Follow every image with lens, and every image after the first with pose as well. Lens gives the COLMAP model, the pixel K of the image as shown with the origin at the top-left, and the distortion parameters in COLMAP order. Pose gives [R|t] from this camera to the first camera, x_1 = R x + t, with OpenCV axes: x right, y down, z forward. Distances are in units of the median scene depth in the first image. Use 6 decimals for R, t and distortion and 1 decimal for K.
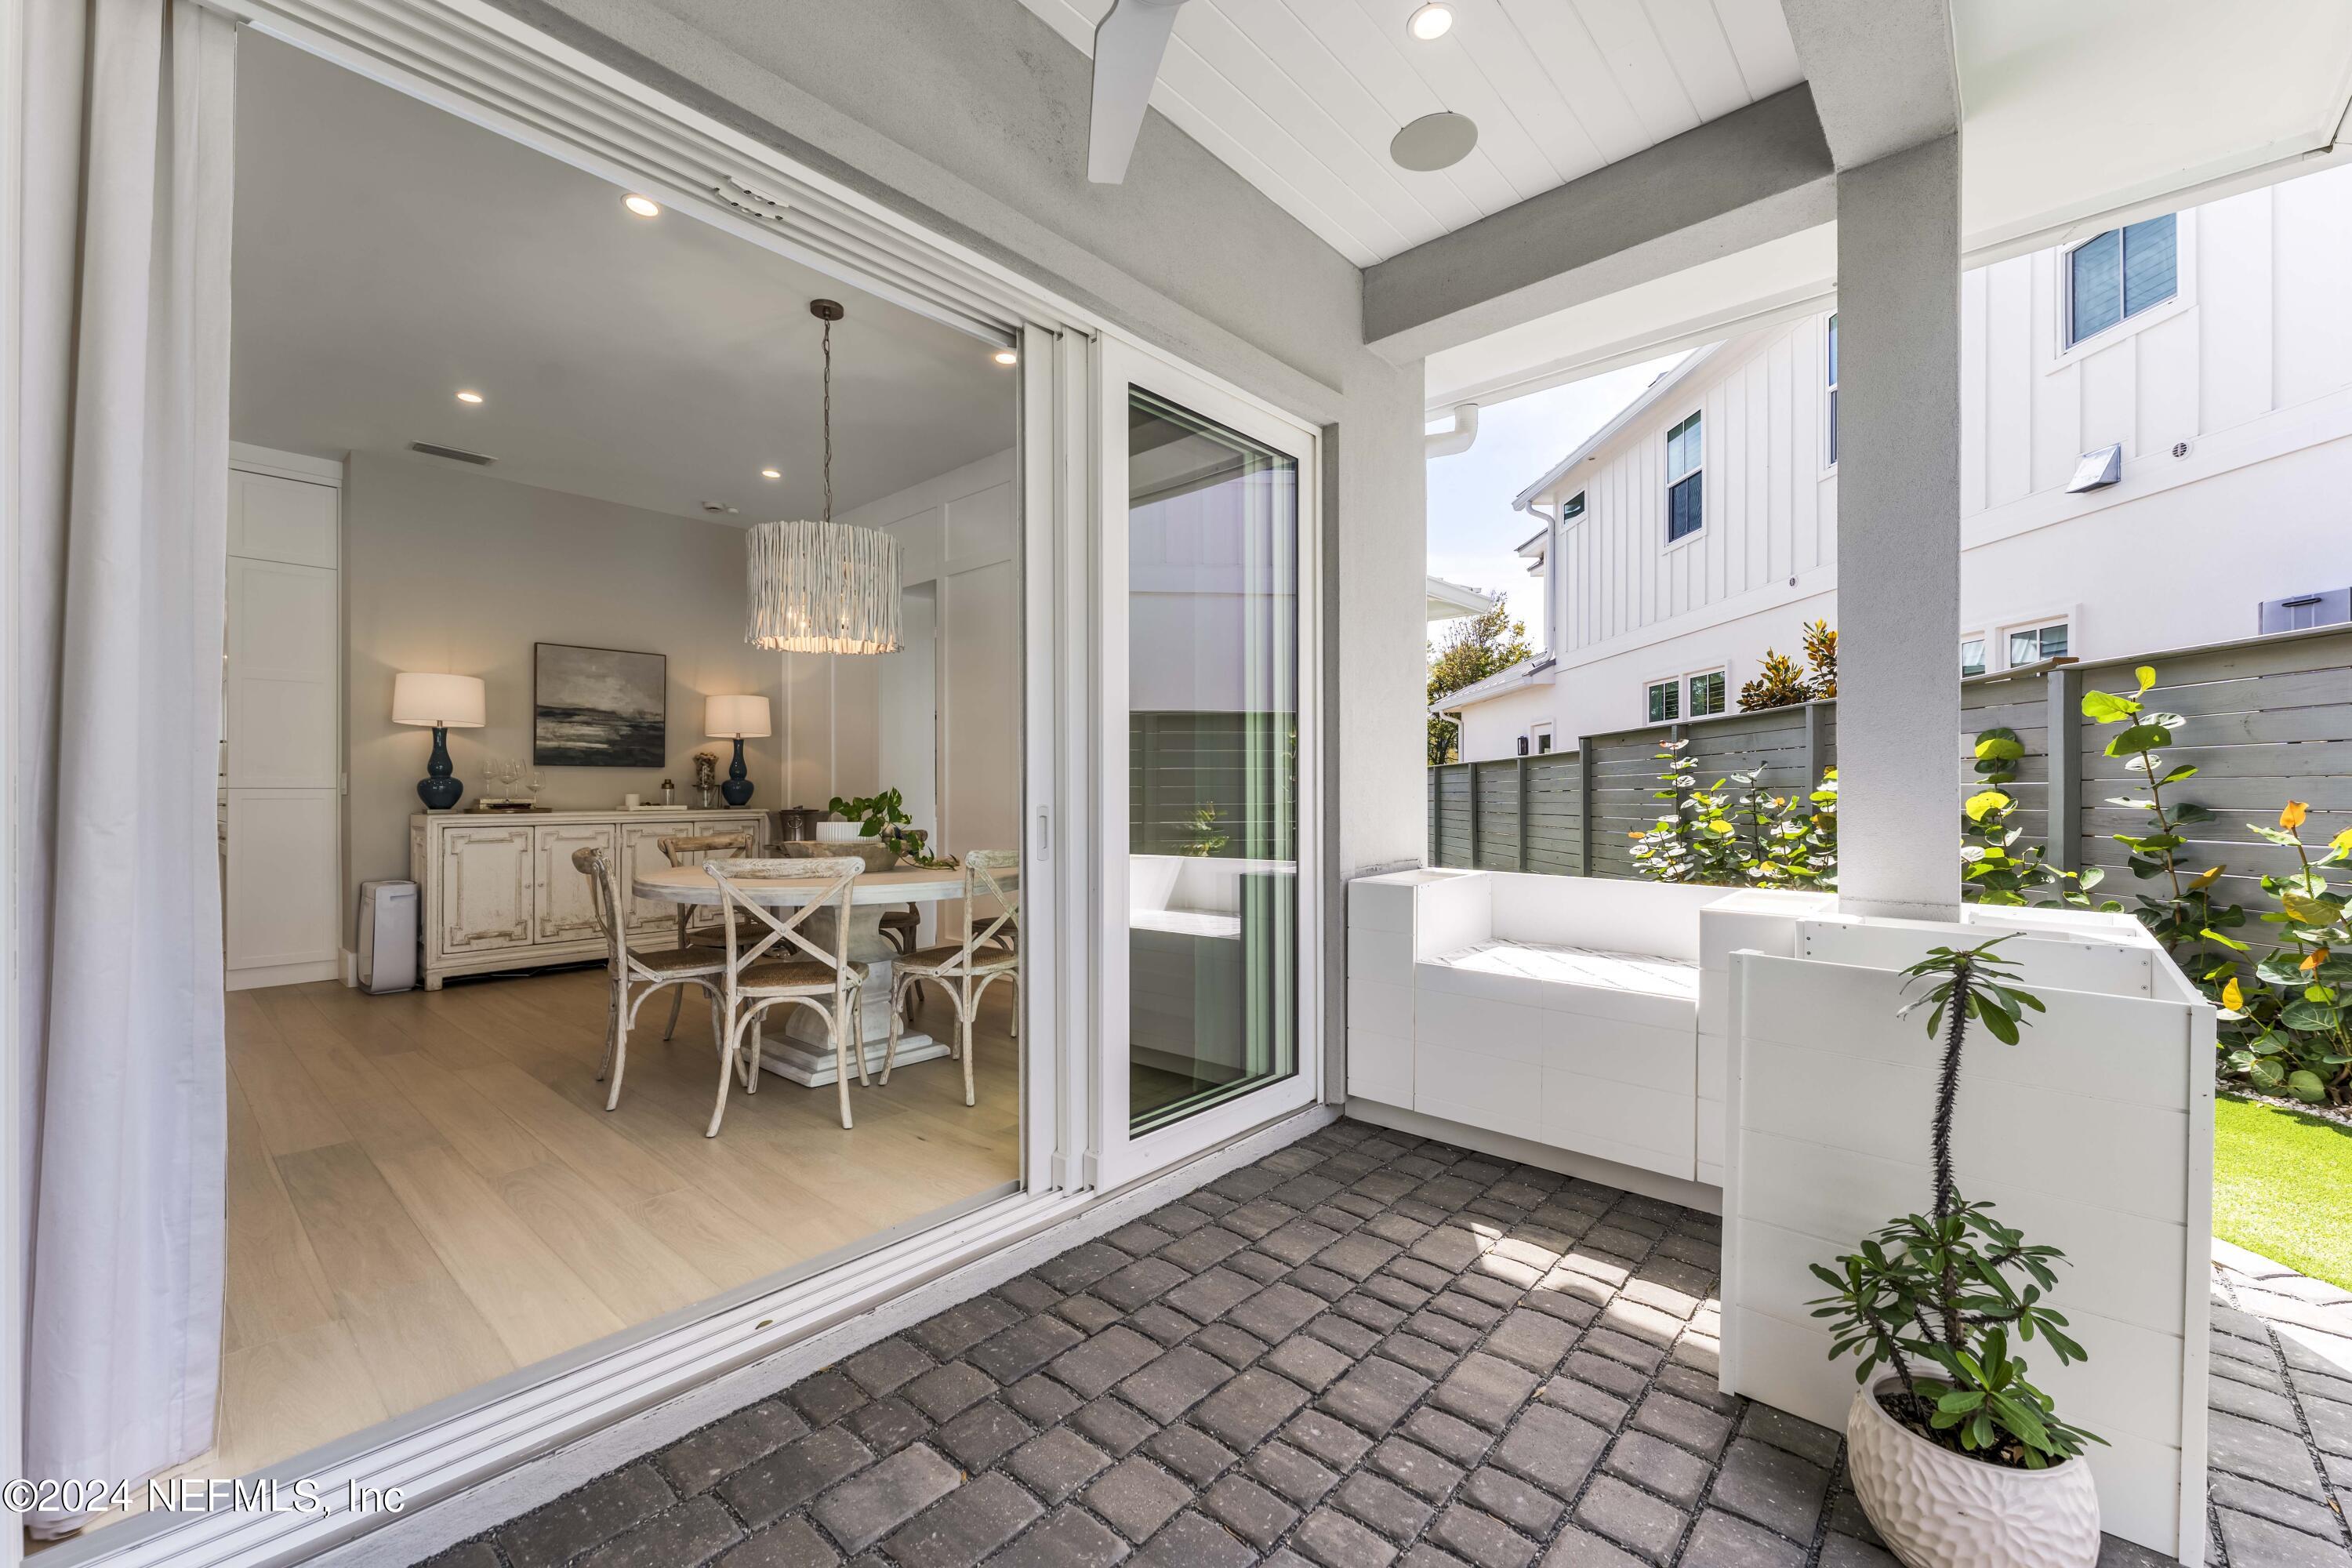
lens RADIAL K [[948.9, 0, 1182.3], [0, 948.9, 793.8], [0, 0, 1]] dist [-0.000599, 0.000549]
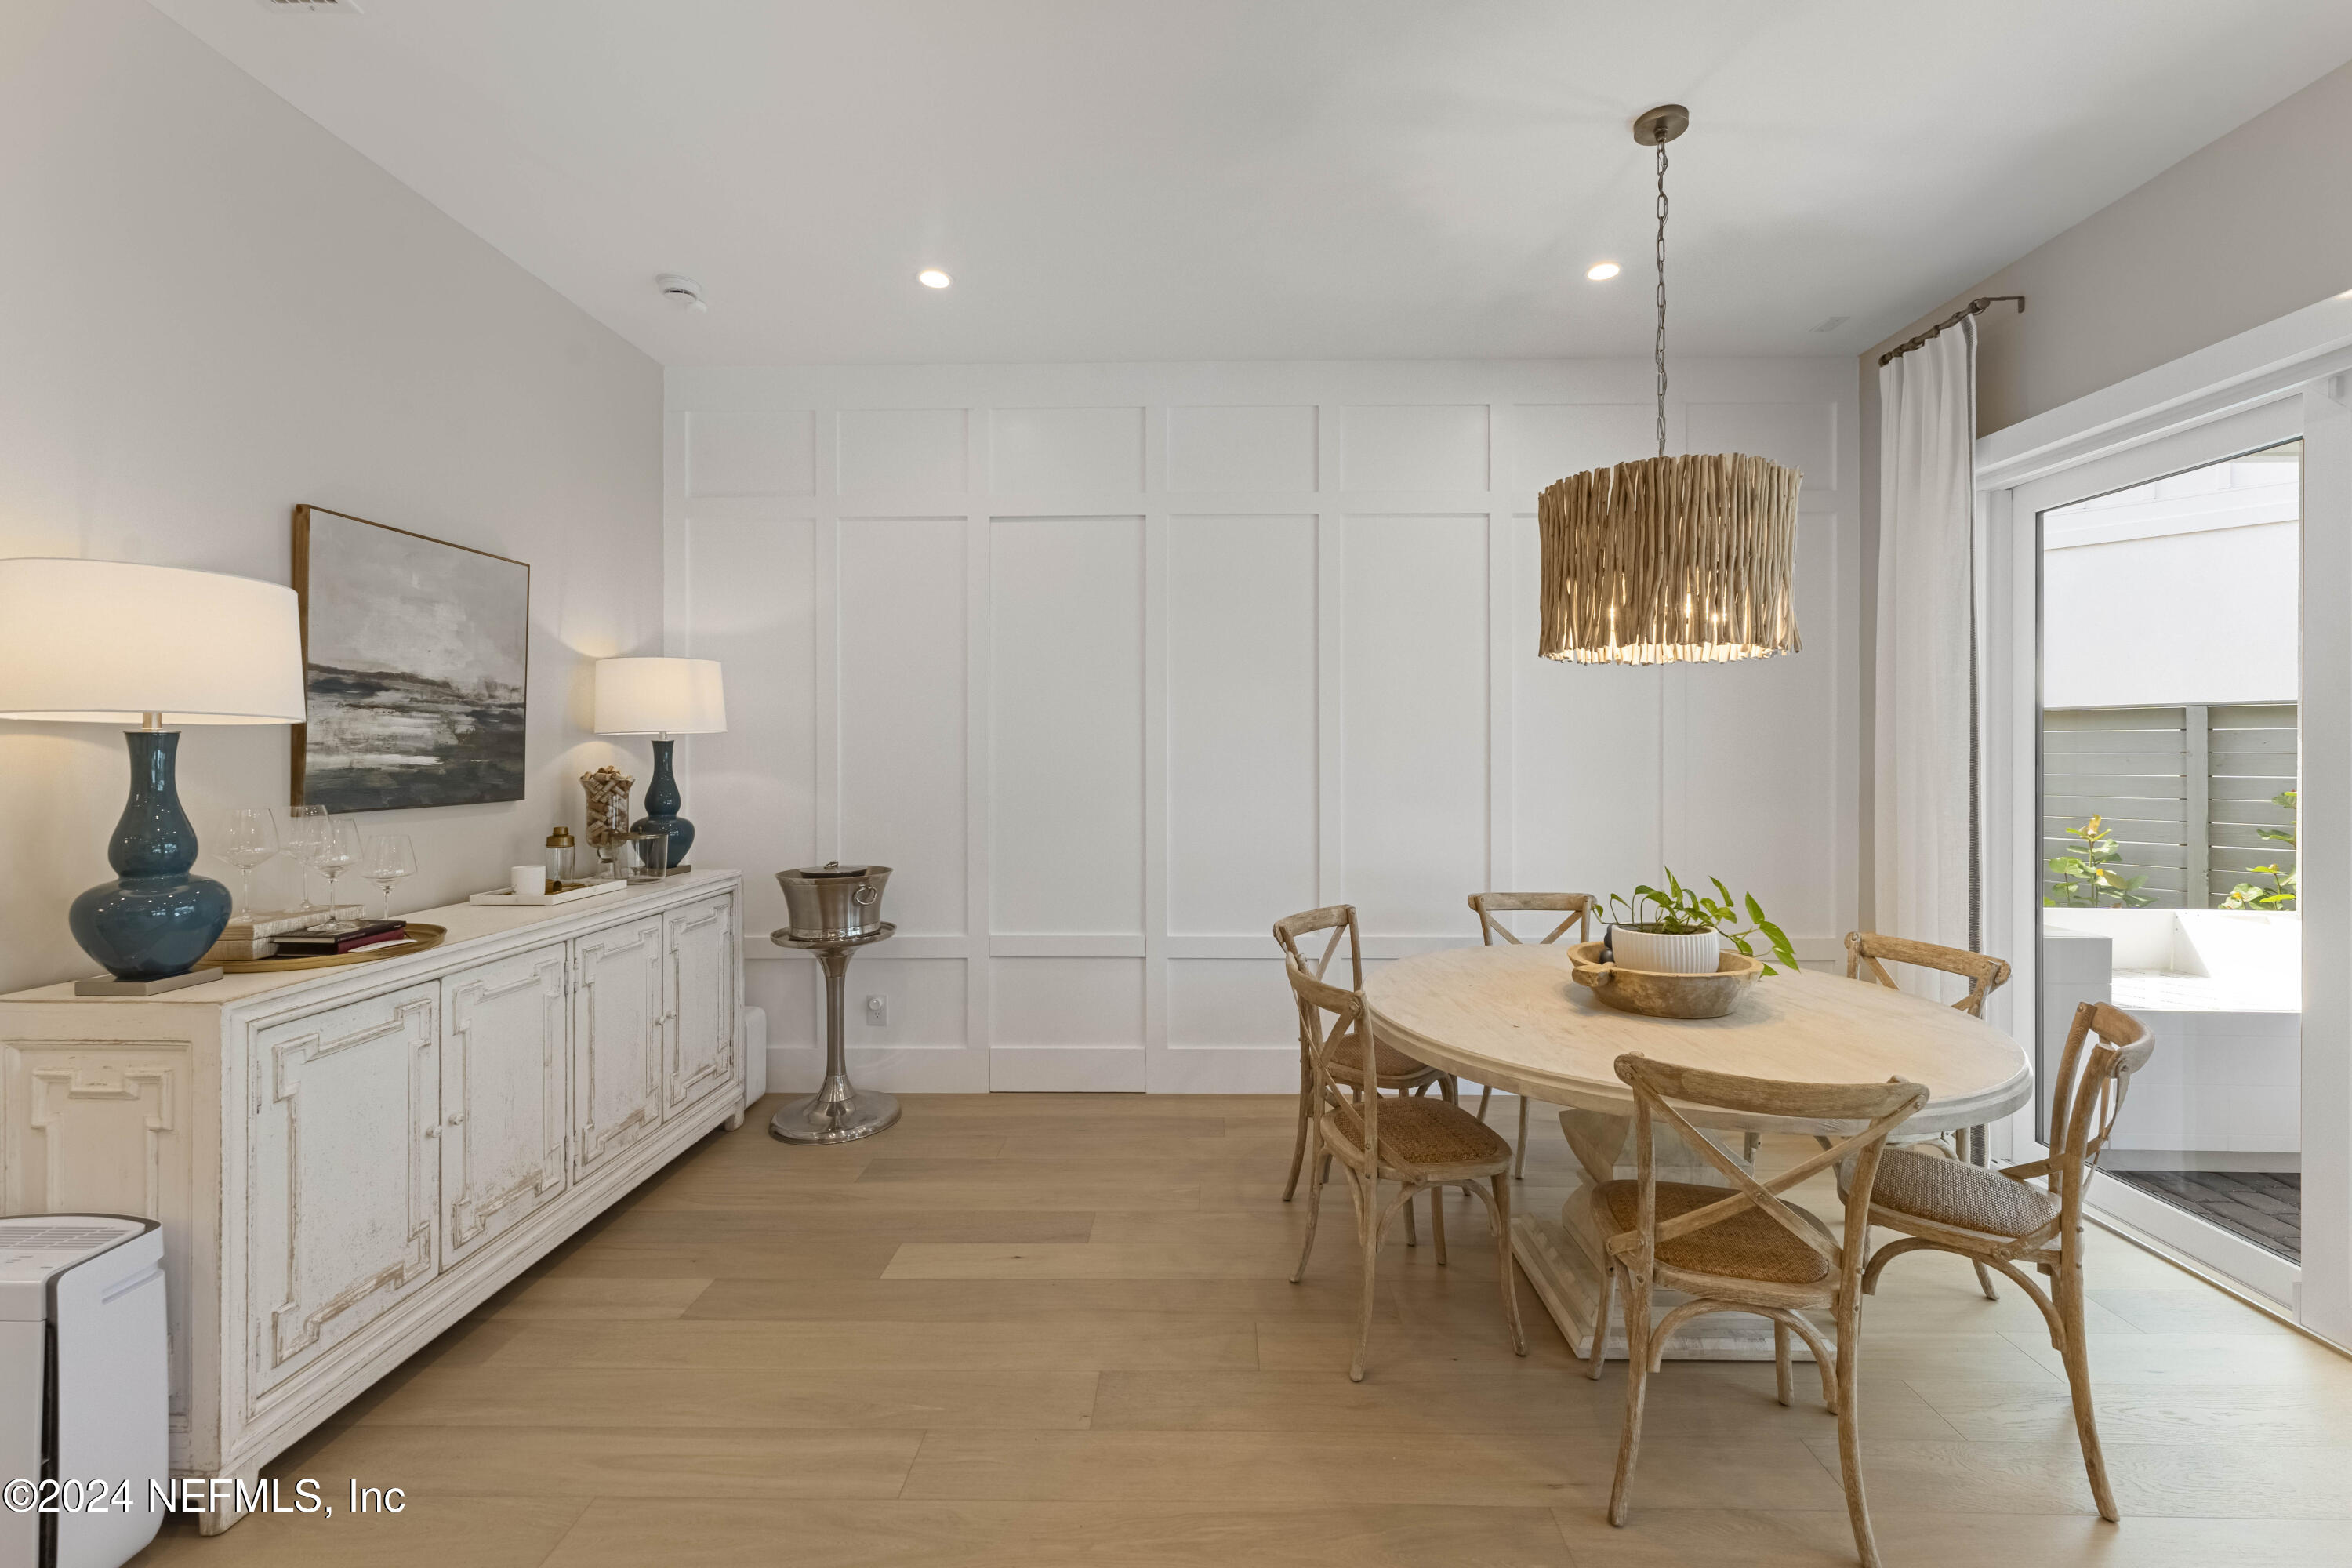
lens RADIAL K [[948.9, 0, 1198.1], [0, 948.9, 757.1], [0, 0, 1]] dist [-0.000599, 0.000549]
pose [[0.754297, 0.002424, 0.656529, -0.636409], [-0.005975, 0.999977, 0.003172, -0.056032], [-0.656506, -0.006316, 0.754294, 0.442680]]
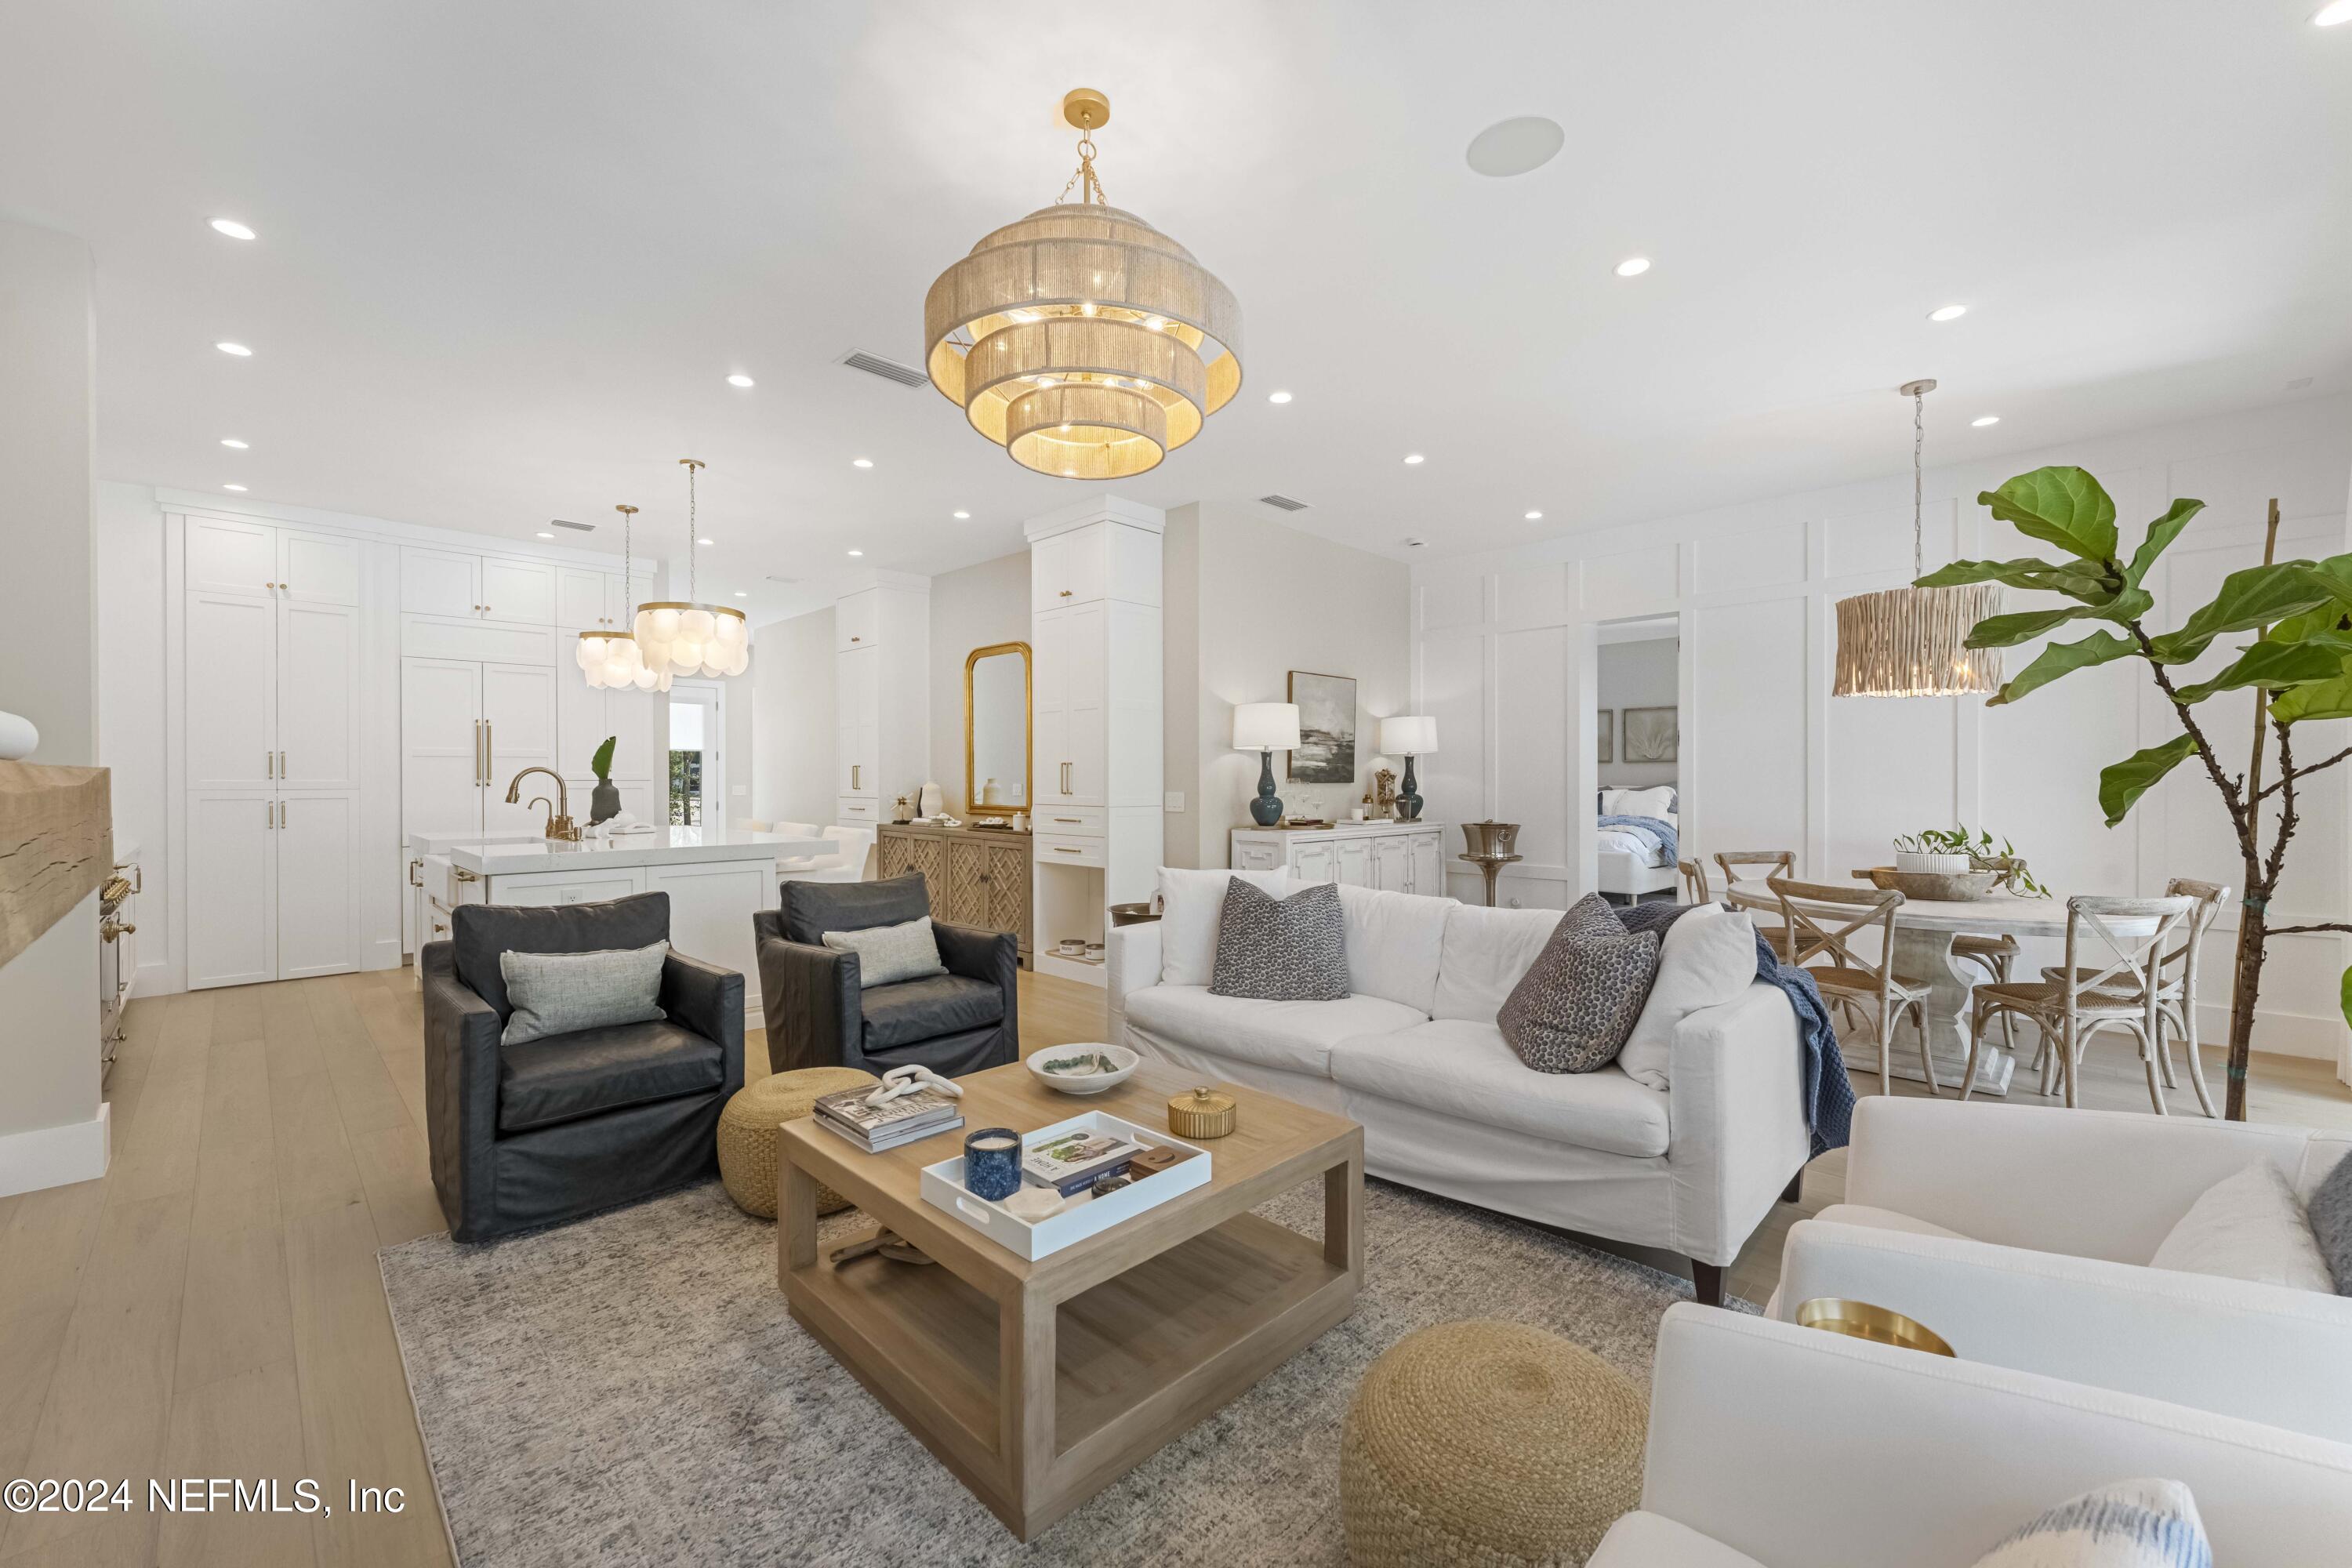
lens RADIAL K [[948.9, 0, 1161.0], [0, 948.9, 782.7], [0, 0, 1]] dist [-0.000599, 0.000549]
pose [[0.997811, 0.005273, -0.065927, -0.732063], [-0.004979, 0.999977, 0.004626, -0.033727], [0.065950, -0.004288, 0.997814, -0.099123]]
